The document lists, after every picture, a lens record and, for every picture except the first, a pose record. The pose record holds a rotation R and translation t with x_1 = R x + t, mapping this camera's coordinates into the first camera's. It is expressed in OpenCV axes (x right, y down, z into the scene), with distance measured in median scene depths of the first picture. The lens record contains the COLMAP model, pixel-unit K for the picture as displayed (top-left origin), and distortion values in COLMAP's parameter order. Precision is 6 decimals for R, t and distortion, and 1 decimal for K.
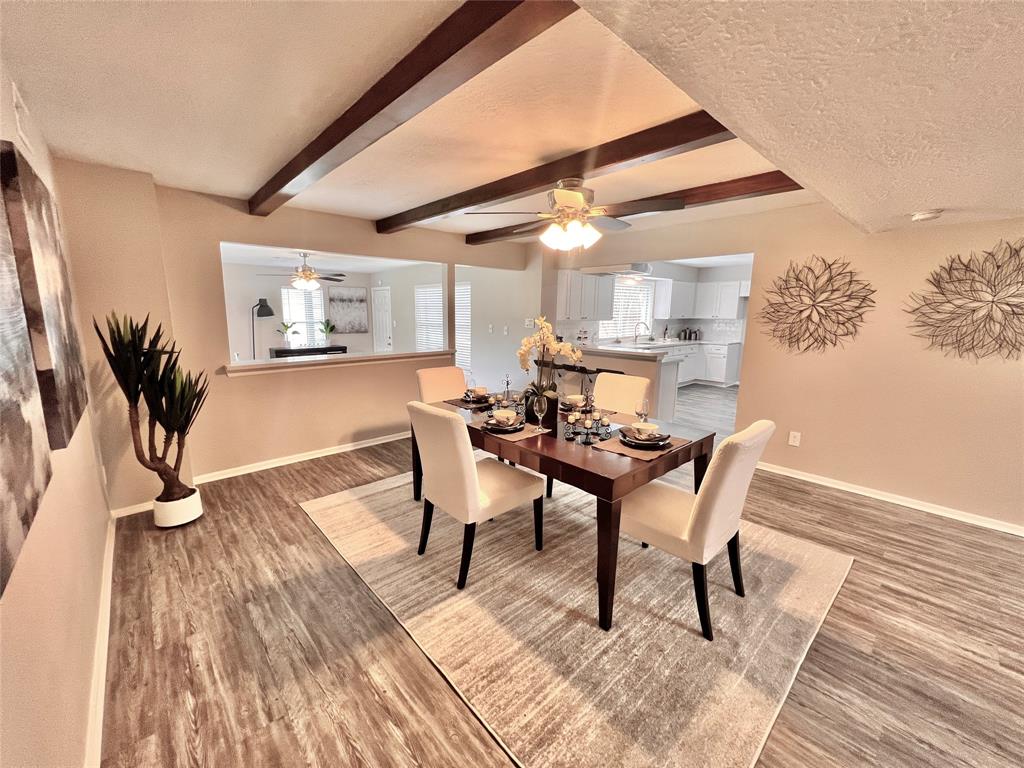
lens RADIAL K [[409.8, 0, 510.6], [0, 409.8, 383.4], [0, 0, 1]] dist [-0.001343, 0.000137]
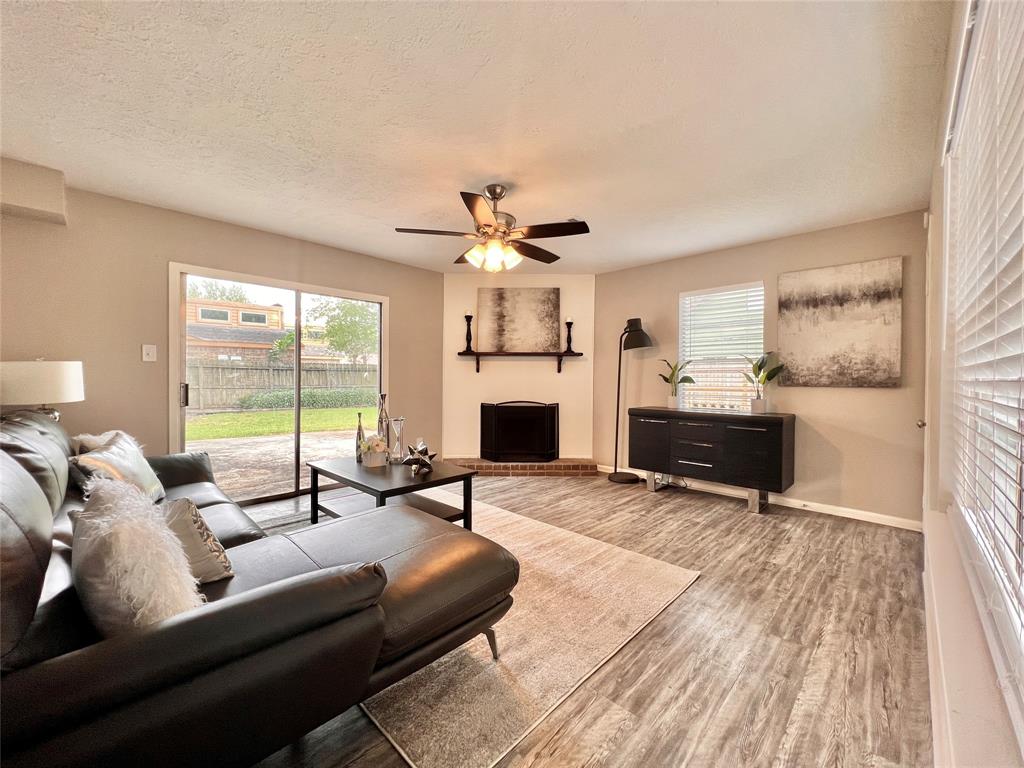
lens RADIAL K [[409.8, 0, 513.8], [0, 409.8, 391.5], [0, 0, 1]] dist [-0.001343, 0.000137]
pose [[0.062424, 0.024585, -0.997747, -0.040107], [-0.176254, 0.984256, 0.013225, -0.084285], [0.982363, 0.175031, 0.065775, 0.813640]]
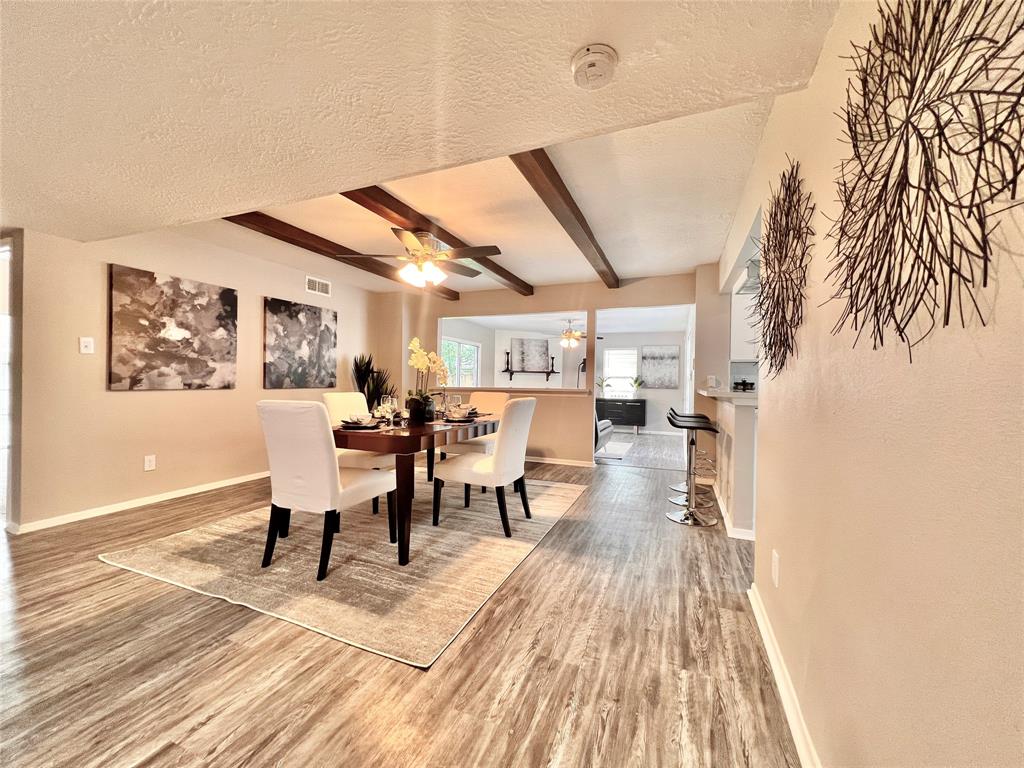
lens RADIAL K [[409.8, 0, 507.6], [0, 409.8, 378.3], [0, 0, 1]] dist [-0.001343, 0.000137]
pose [[0.425236, -0.006062, -0.905062, 0.467323], [-0.169542, 0.981743, -0.086234, 0.010033], [0.889061, 0.190115, 0.416444, 0.247967]]
